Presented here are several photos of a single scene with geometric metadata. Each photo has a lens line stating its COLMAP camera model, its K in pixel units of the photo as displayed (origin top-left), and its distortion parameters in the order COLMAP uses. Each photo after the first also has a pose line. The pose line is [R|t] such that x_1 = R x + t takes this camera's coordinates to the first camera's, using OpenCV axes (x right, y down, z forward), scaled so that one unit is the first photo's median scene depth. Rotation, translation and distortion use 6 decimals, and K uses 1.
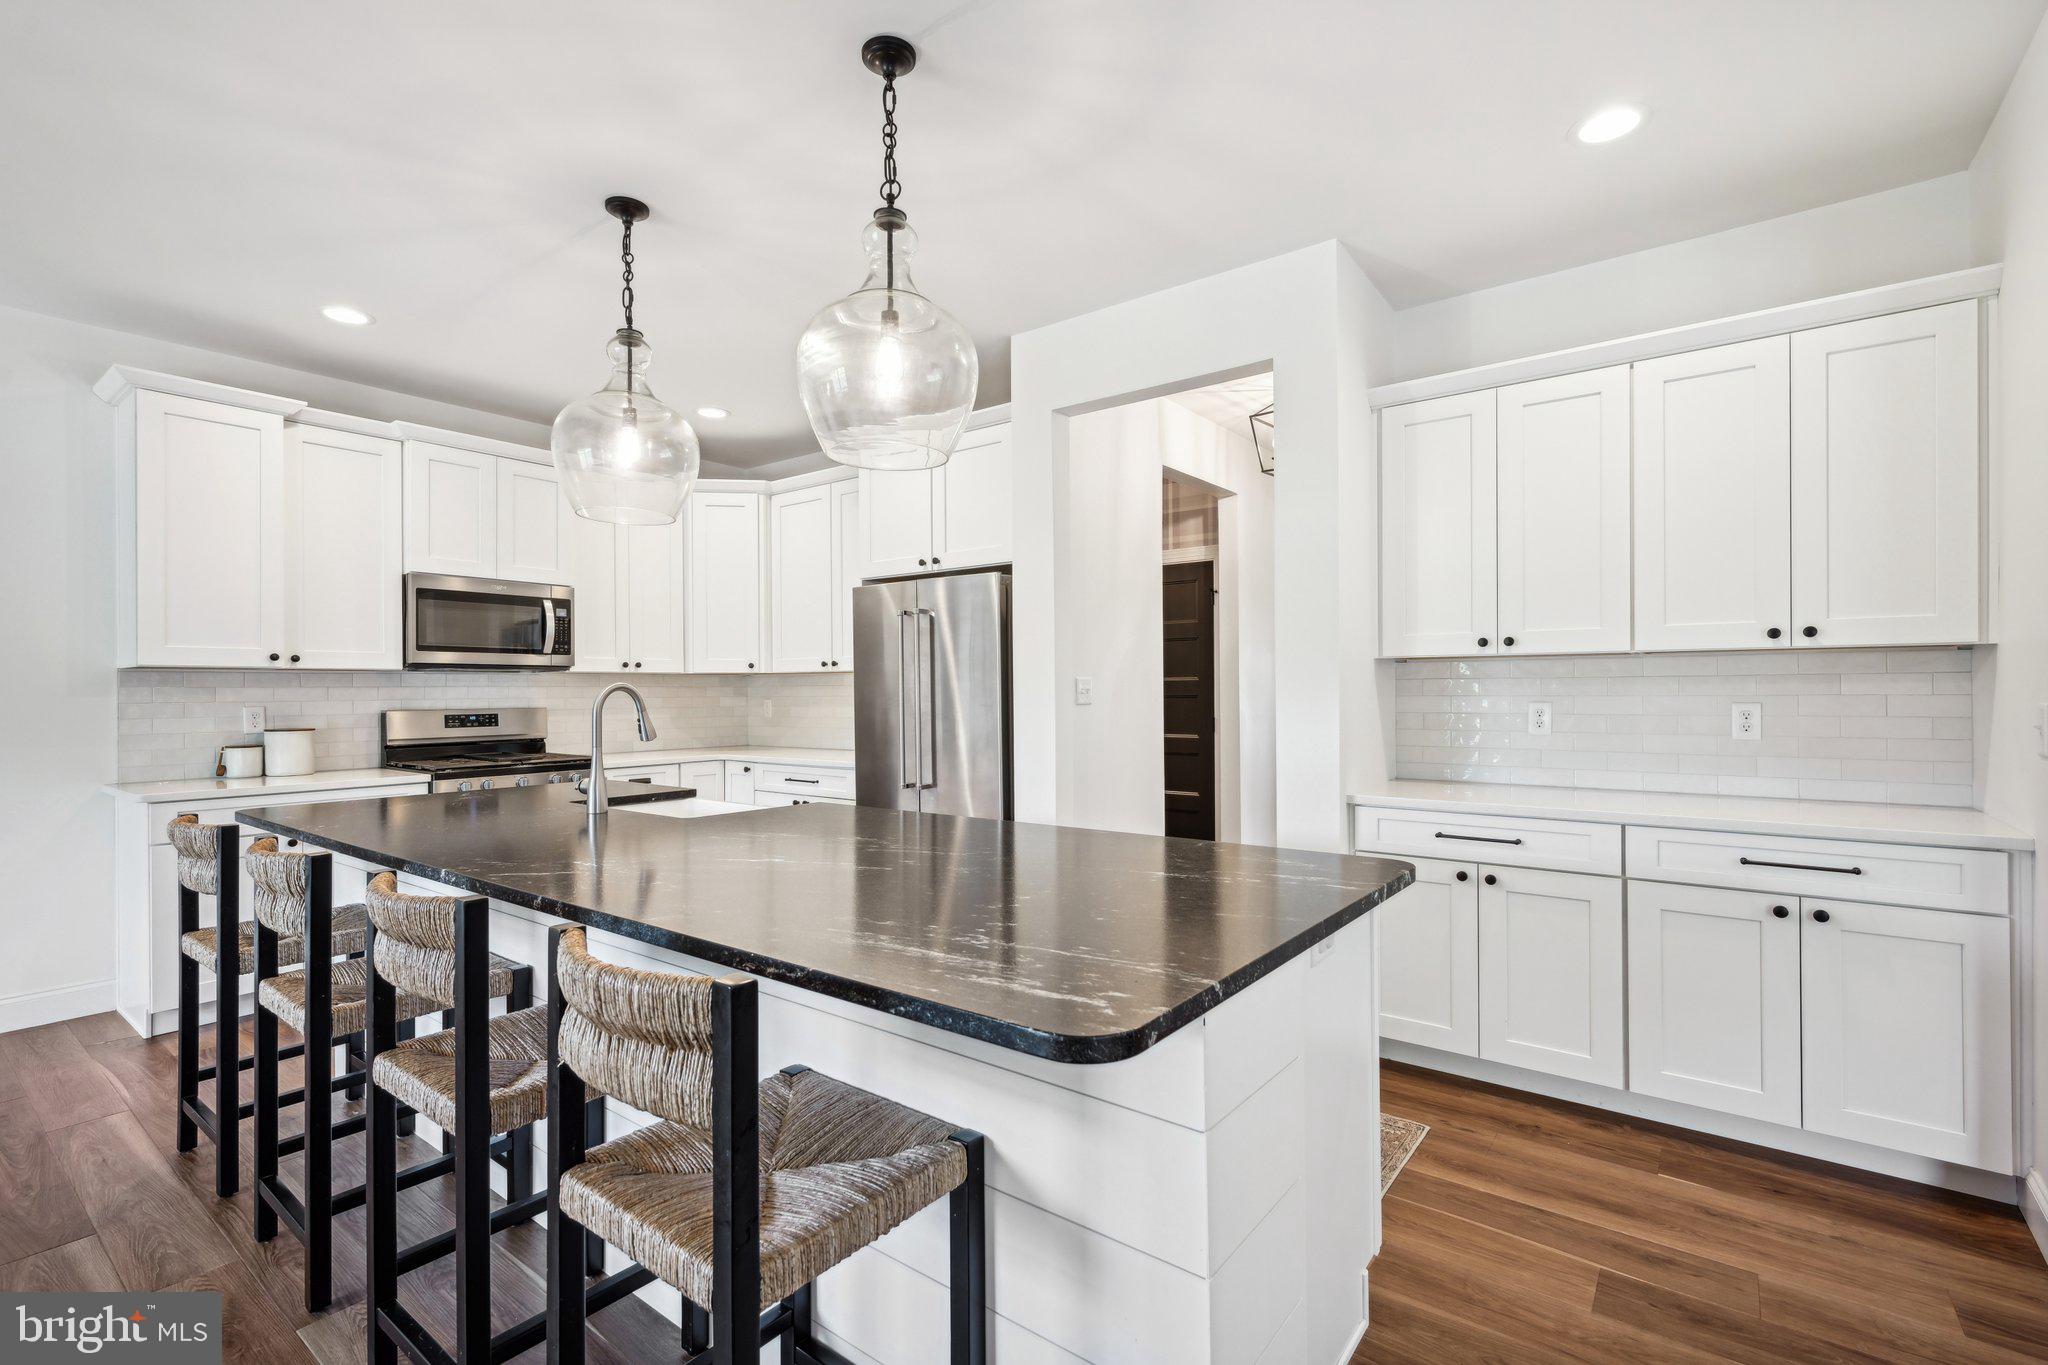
lens RADIAL K [[920.0, 0, 1024.9], [0, 920.0, 685.1], [0, 0, 1]] dist [0.002548, -0.001473]
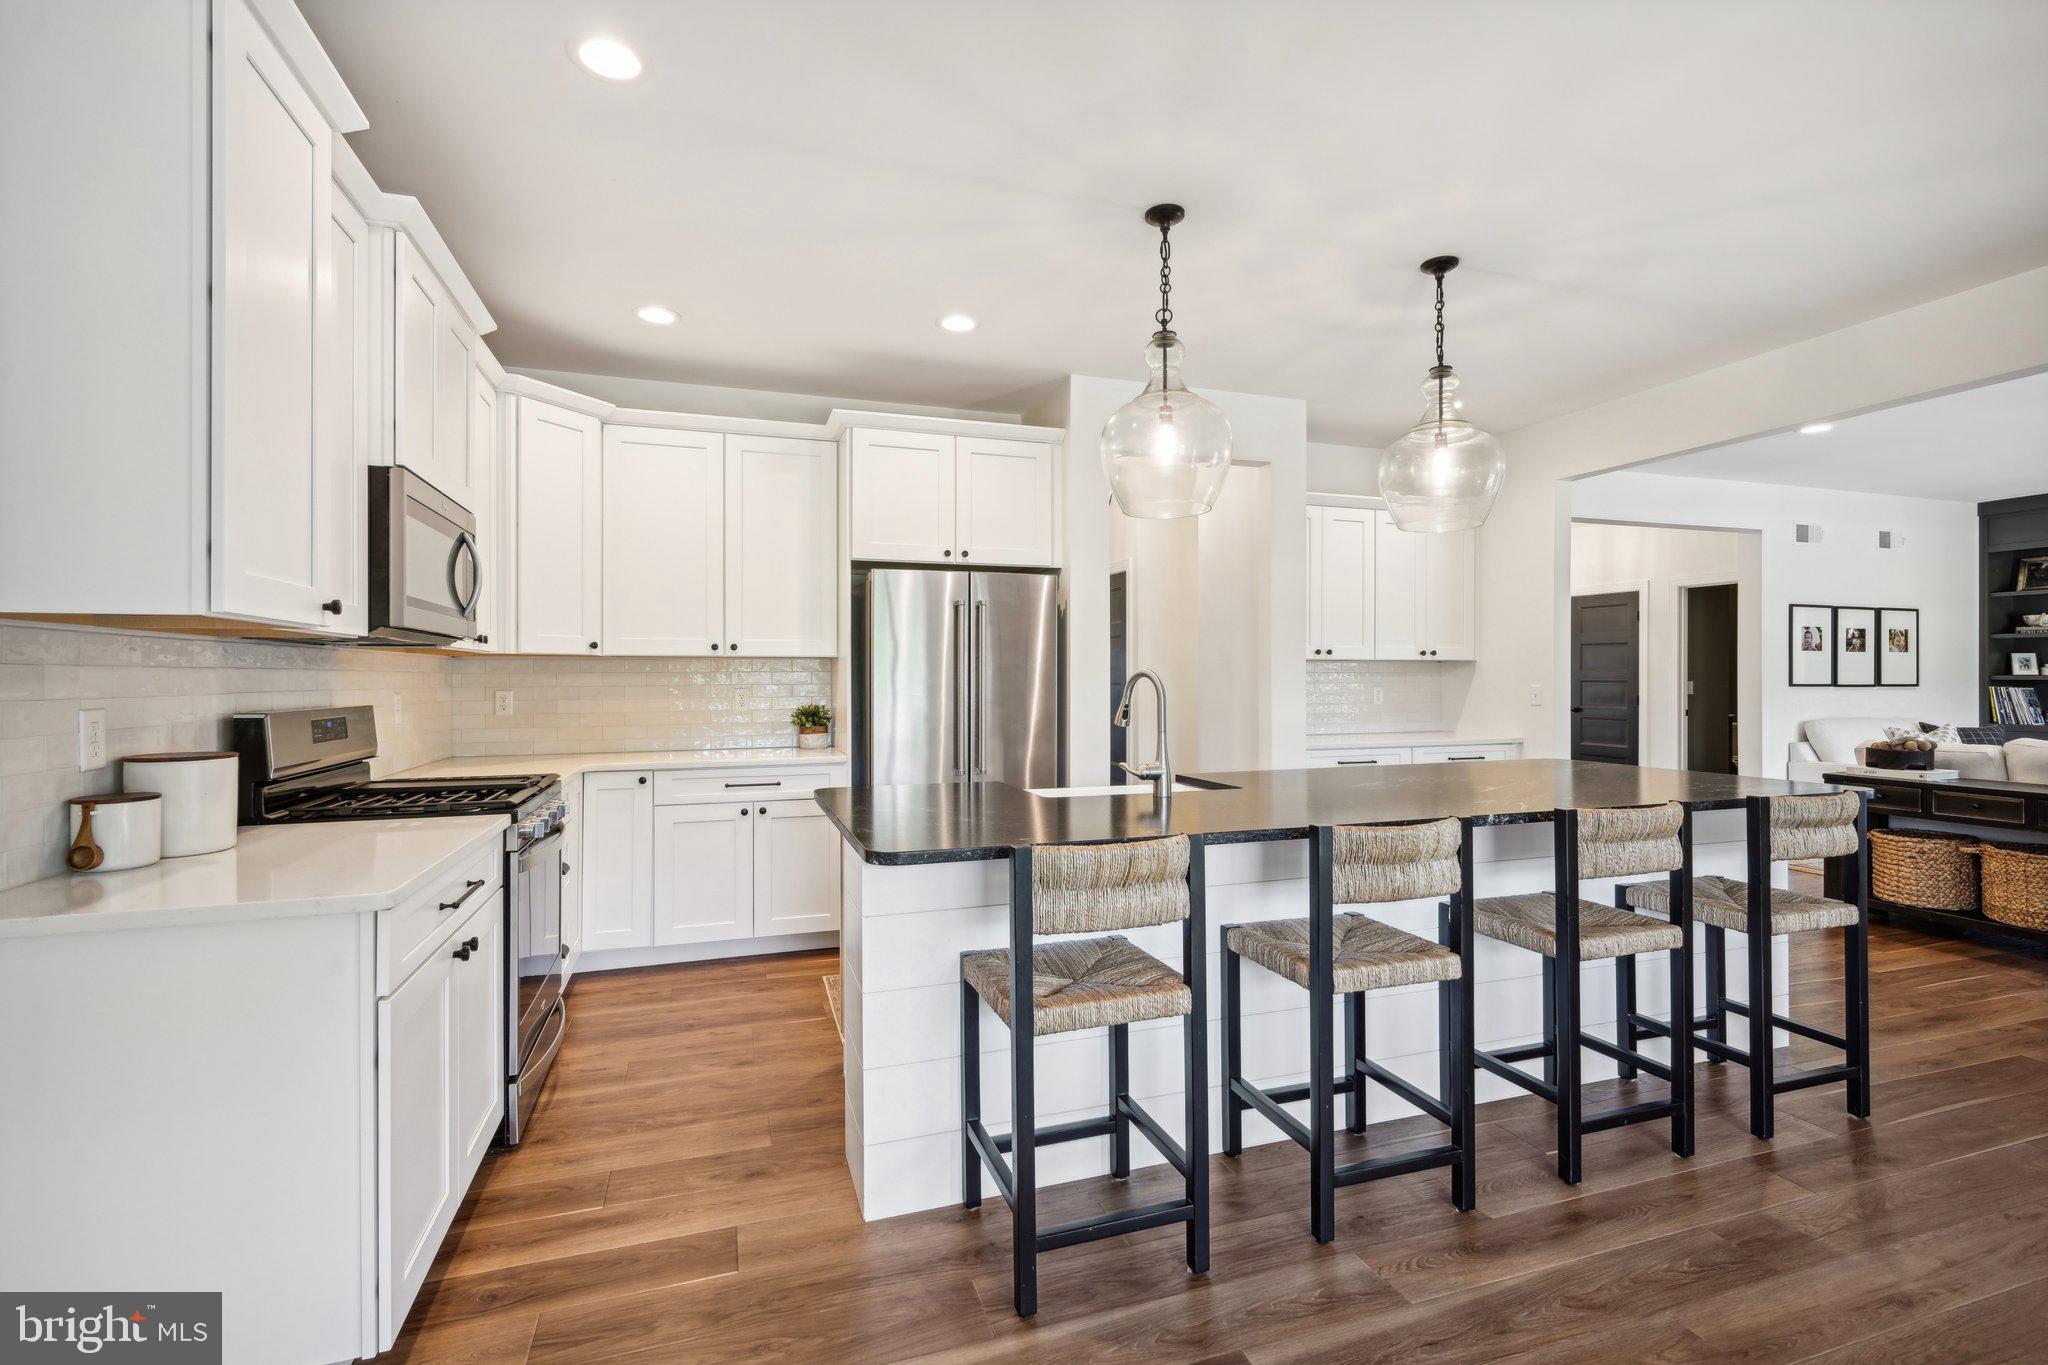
lens RADIAL K [[920.0, 0, 1023.5], [0, 920.0, 678.7], [0, 0, 1]] dist [0.002548, -0.001473]
pose [[0.565682, 0.004304, 0.824612, -0.888019], [-0.005900, 0.999982, -0.001173, 0.005859], [-0.824602, -0.004202, 0.565697, 0.353153]]
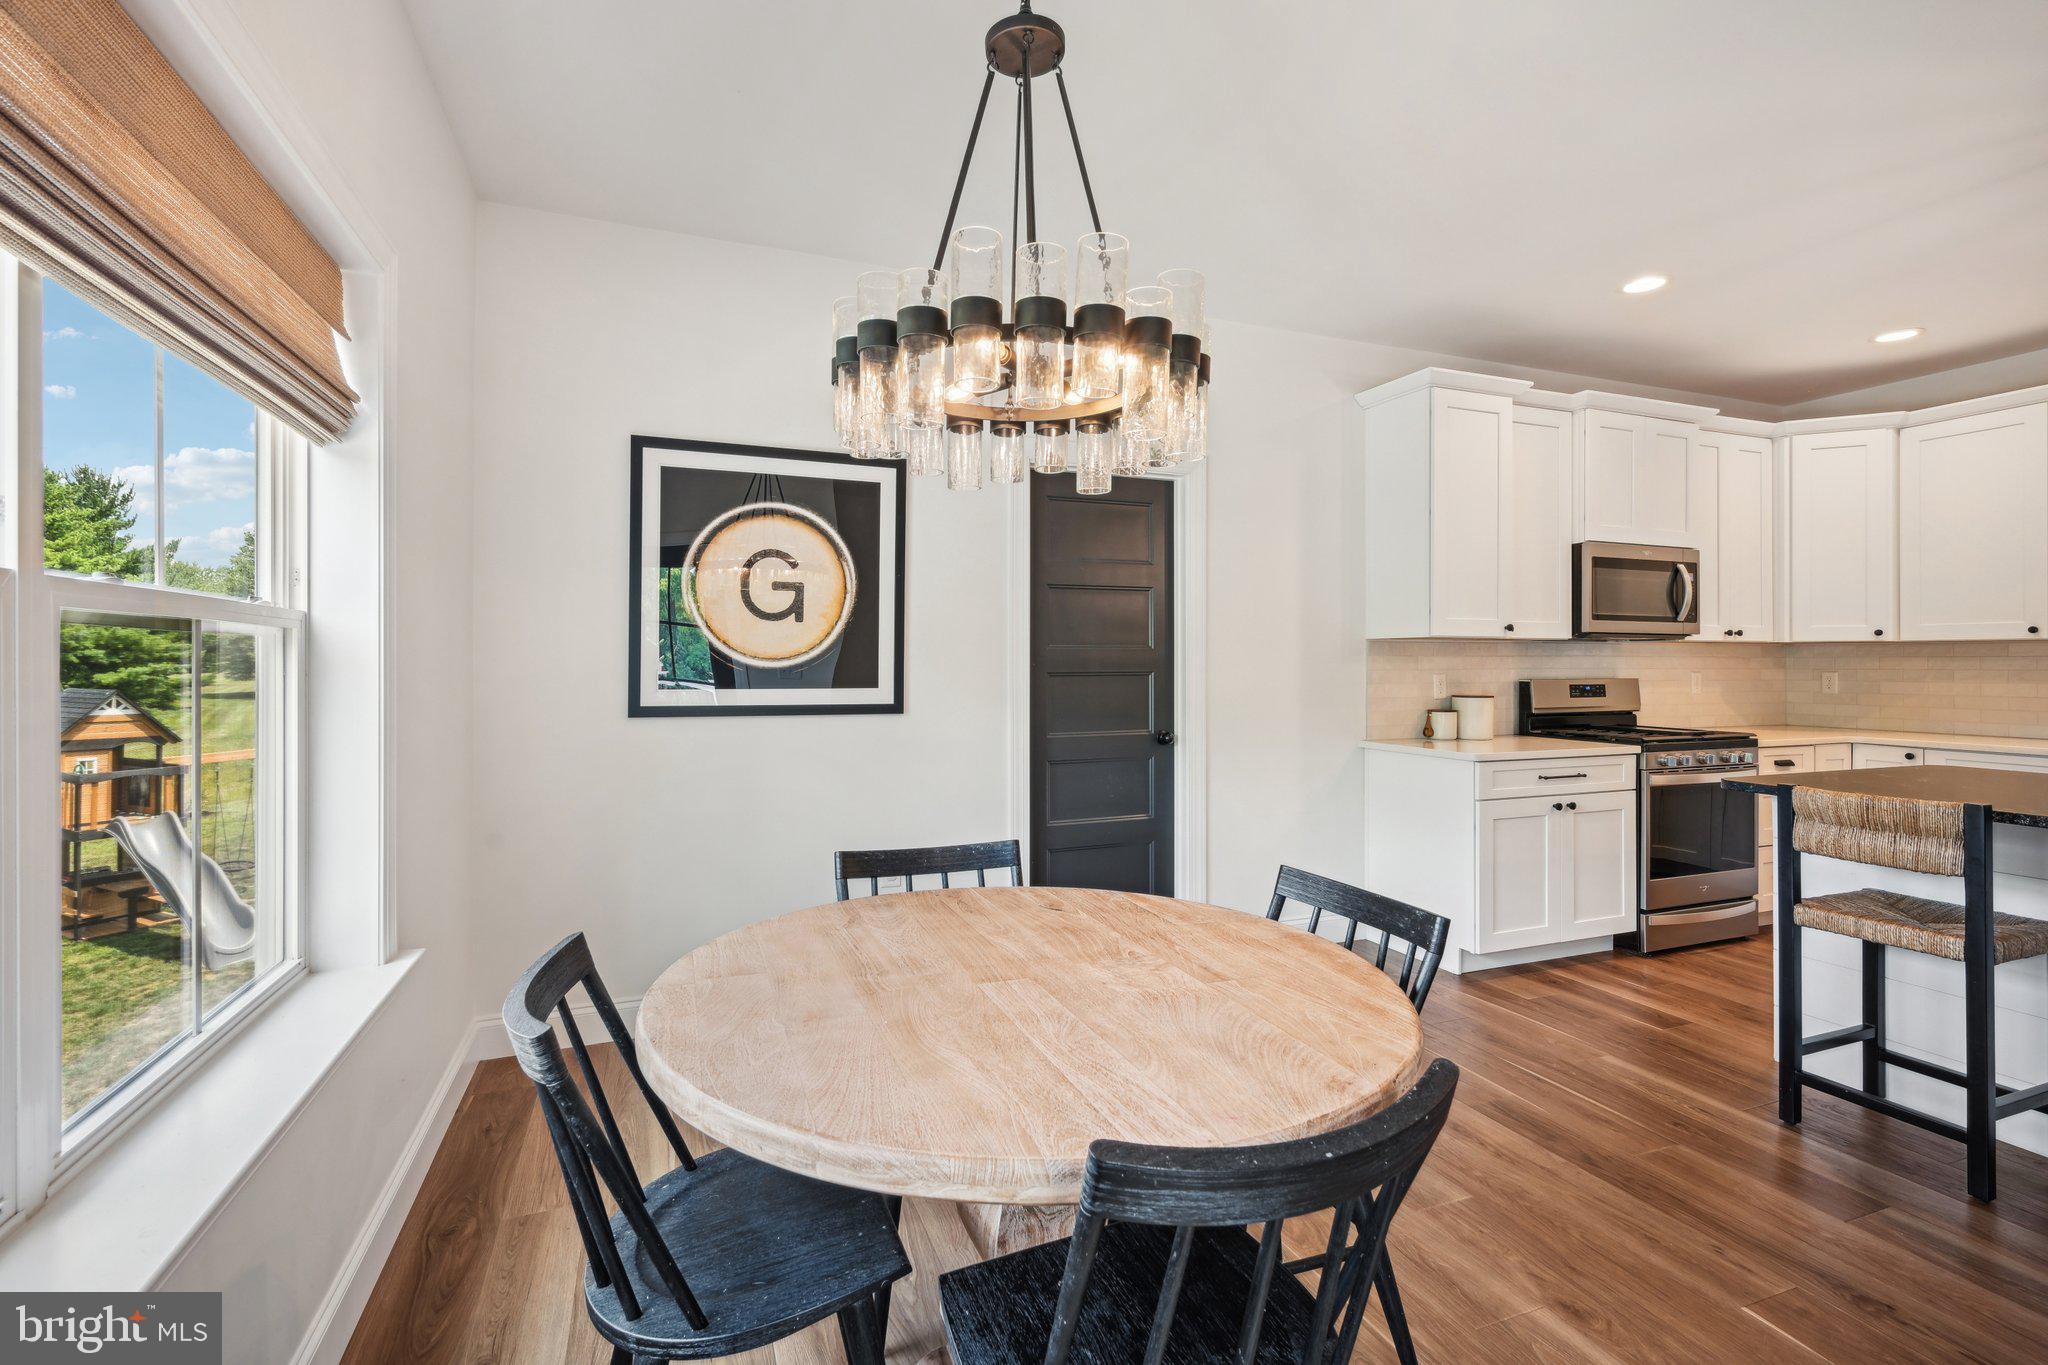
lens RADIAL K [[920.0, 0, 1024.9], [0, 920.0, 661.5], [0, 0, 1]] dist [0.002548, -0.001473]
pose [[0.848002, 0.006640, -0.529952, -0.635199], [-0.003927, 0.999973, 0.006246, 0.003633], [0.529979, -0.003216, 0.848005, -0.162918]]
